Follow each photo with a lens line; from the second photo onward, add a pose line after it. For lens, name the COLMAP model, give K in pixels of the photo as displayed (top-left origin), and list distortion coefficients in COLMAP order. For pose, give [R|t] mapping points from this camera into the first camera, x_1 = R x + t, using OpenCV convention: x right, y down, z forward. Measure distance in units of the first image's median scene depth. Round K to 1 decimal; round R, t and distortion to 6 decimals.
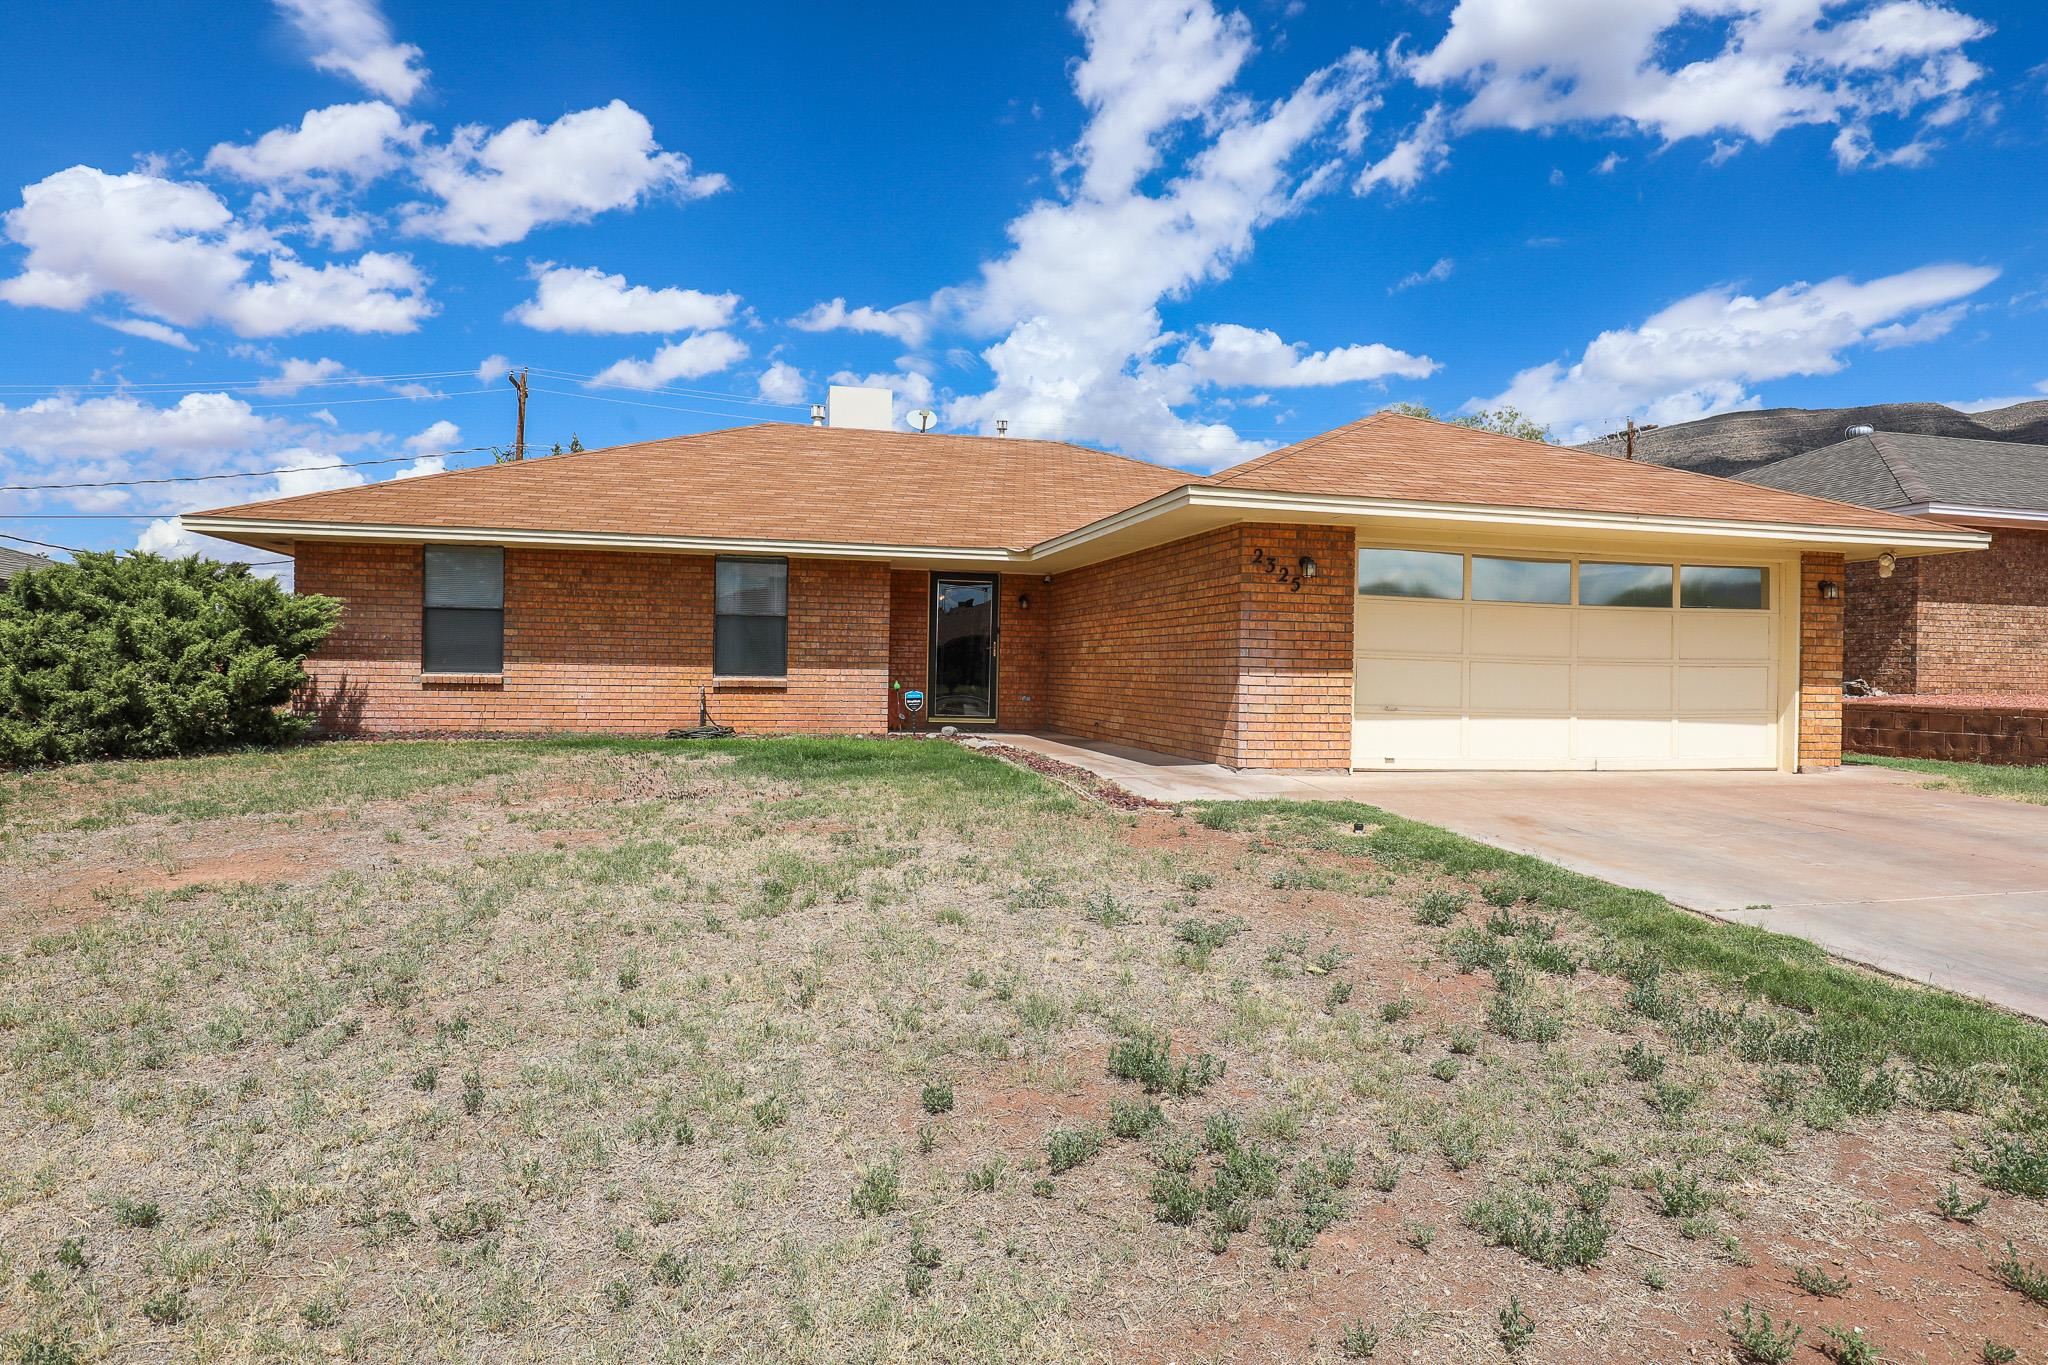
lens RADIAL K [[1197.0, 0, 1028.3], [0, 1197.0, 674.9], [0, 0, 1]] dist [0.008522, 0.000738]
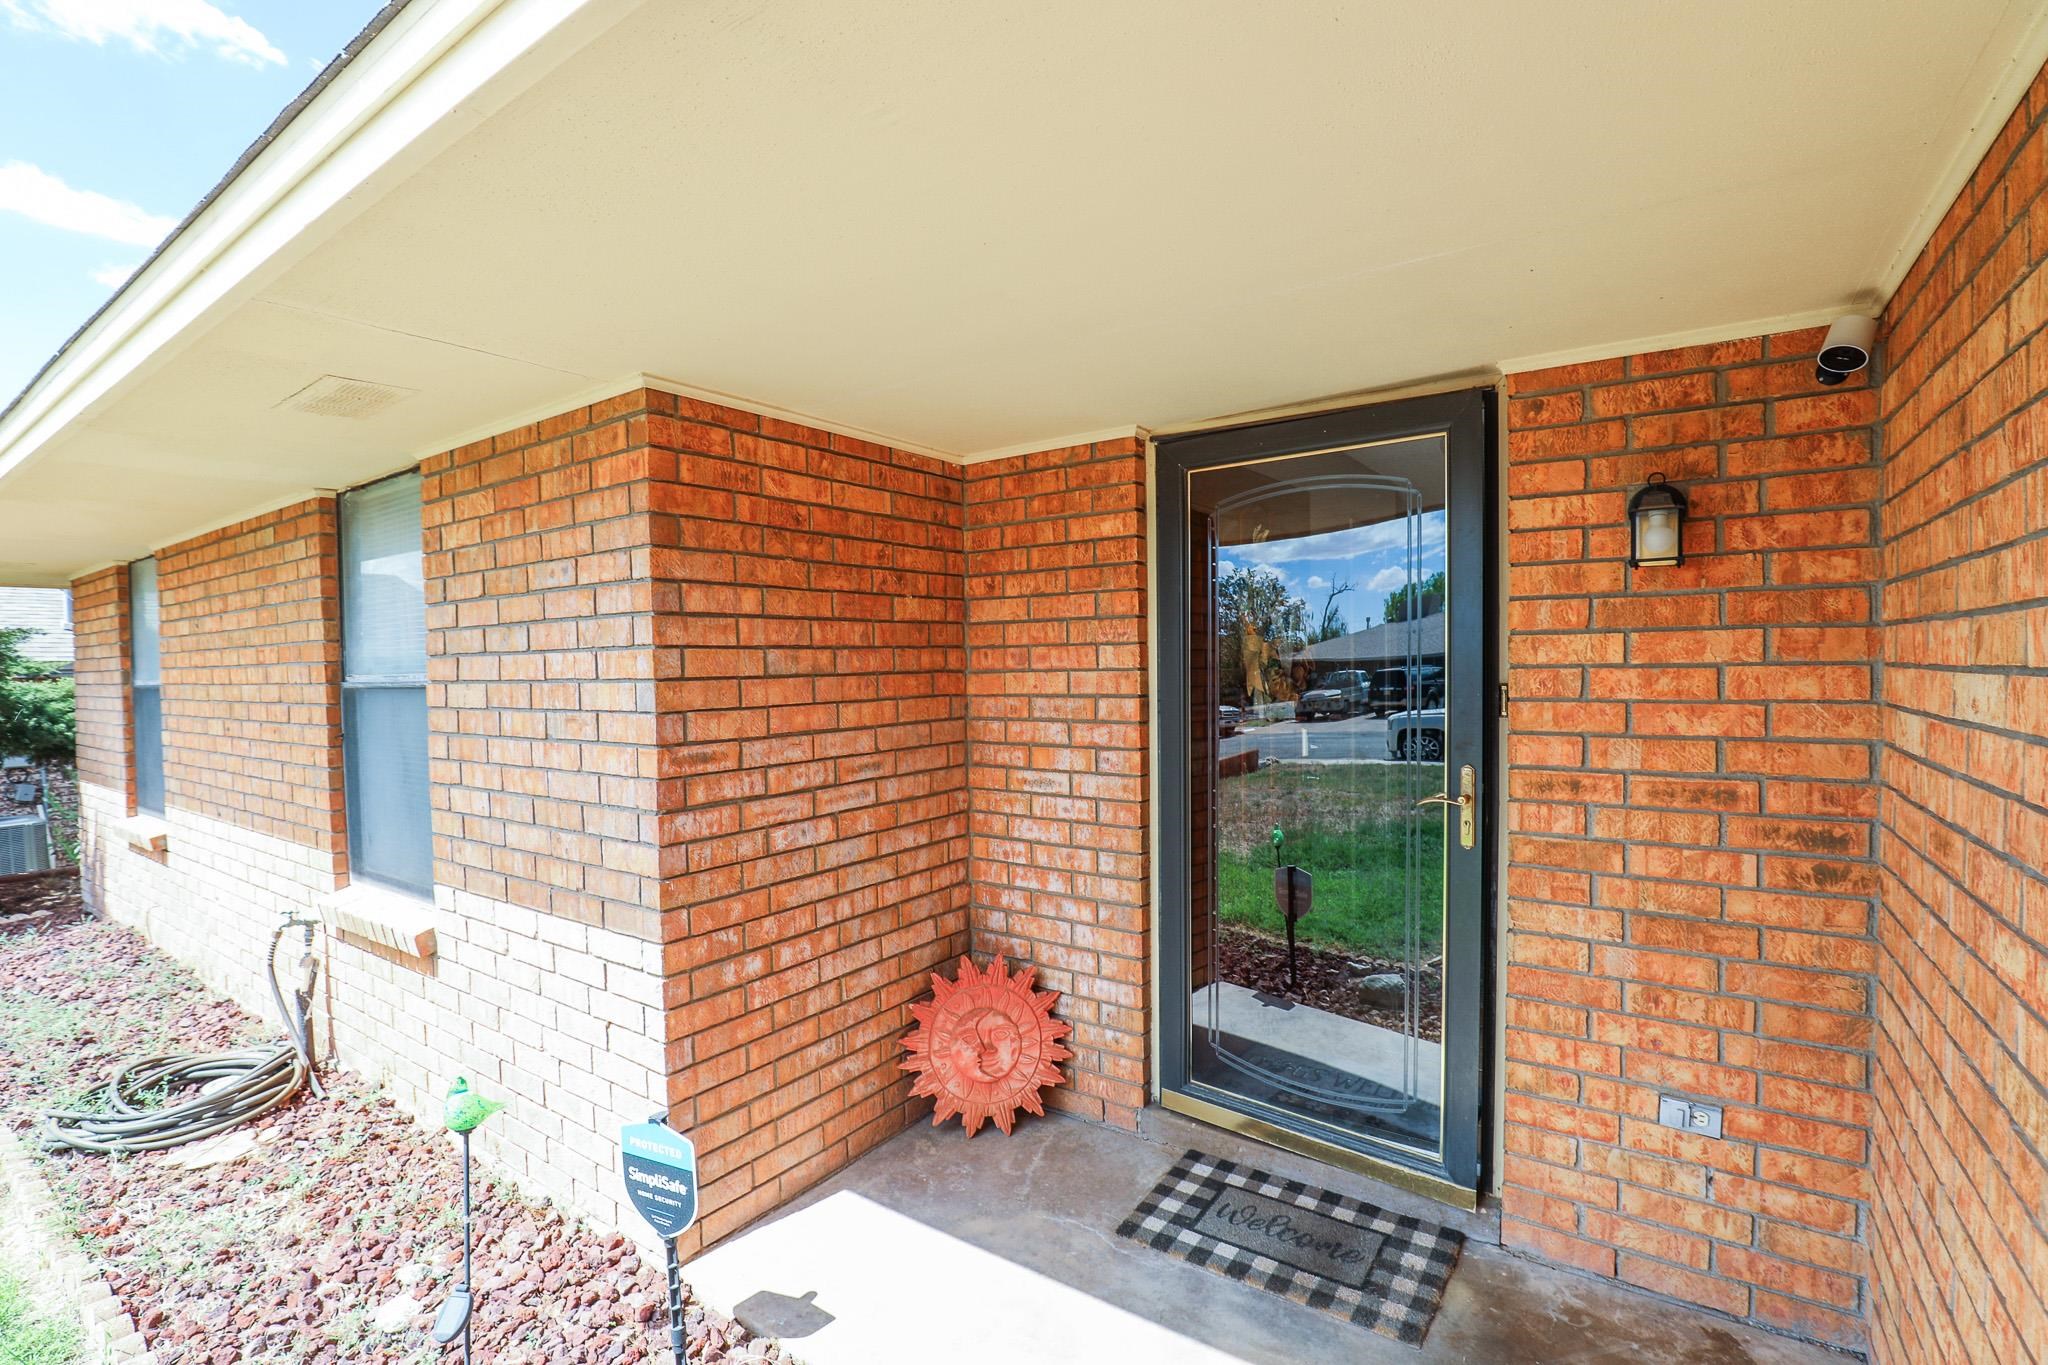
lens RADIAL K [[943.2, 0, 1022.4], [0, 943.2, 695.9], [0, 0, 1]] dist [-0.020162, 0.002555]
pose [[0.660164, -0.000679, -0.751121, 0.040240], [0.022722, 0.999560, 0.019067, -0.049683], [0.750778, -0.029655, 0.659889, 1.006025]]
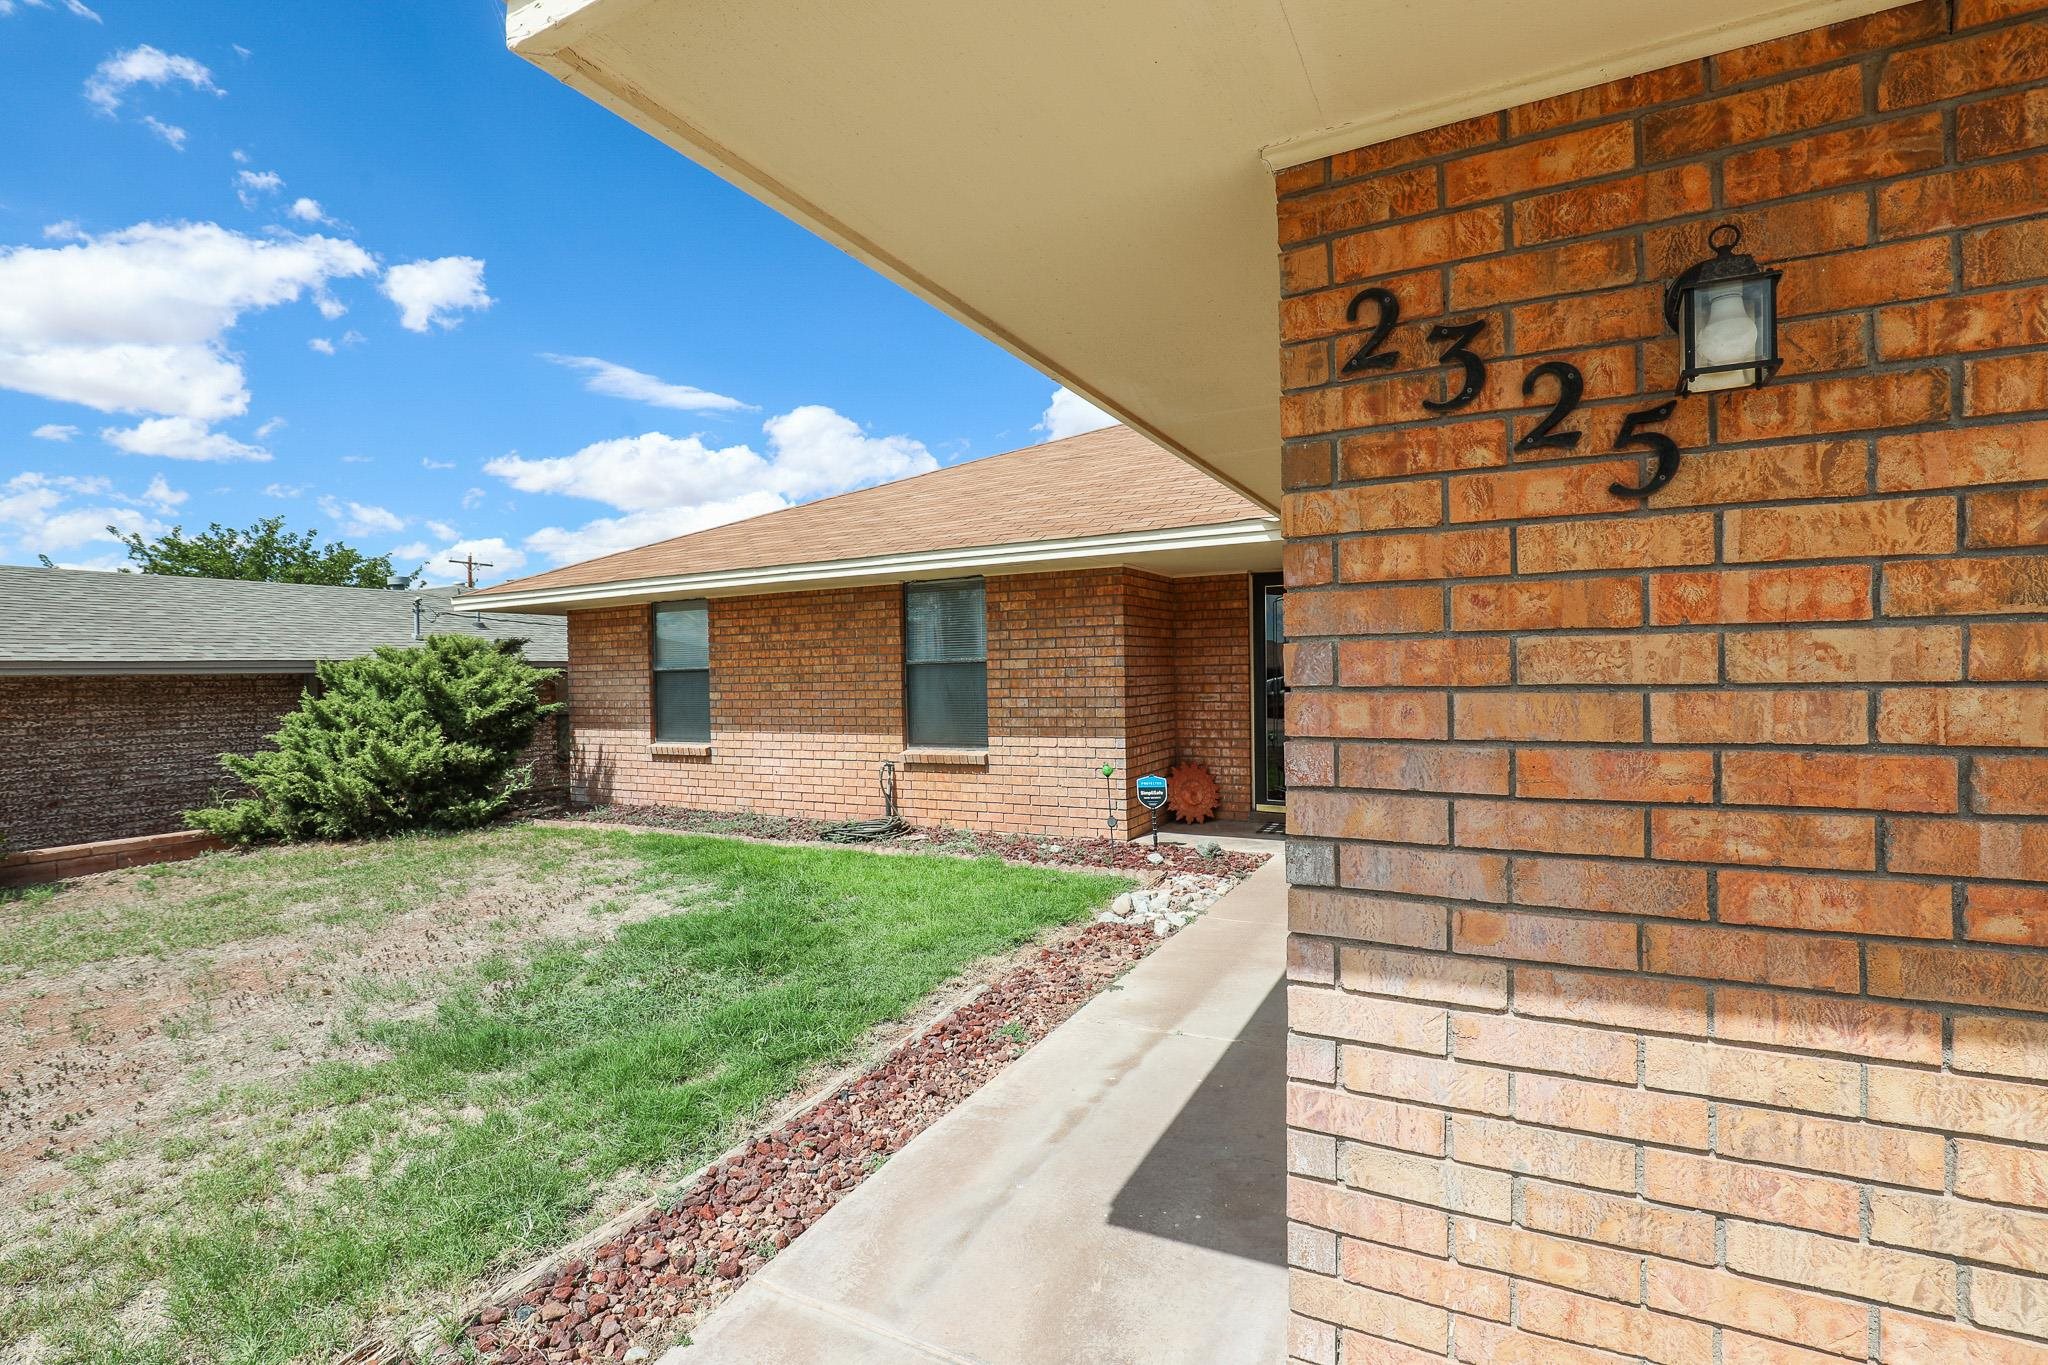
lens RADIAL K [[943.2, 0, 1018.2], [0, 943.2, 689.5], [0, 0, 1]] dist [-0.020162, 0.002555]
pose [[0.753286, -0.021111, -0.657354, 0.178209], [0.029323, 0.999569, 0.001501, -0.034636], [0.657039, -0.020406, 0.753581, 0.628499]]
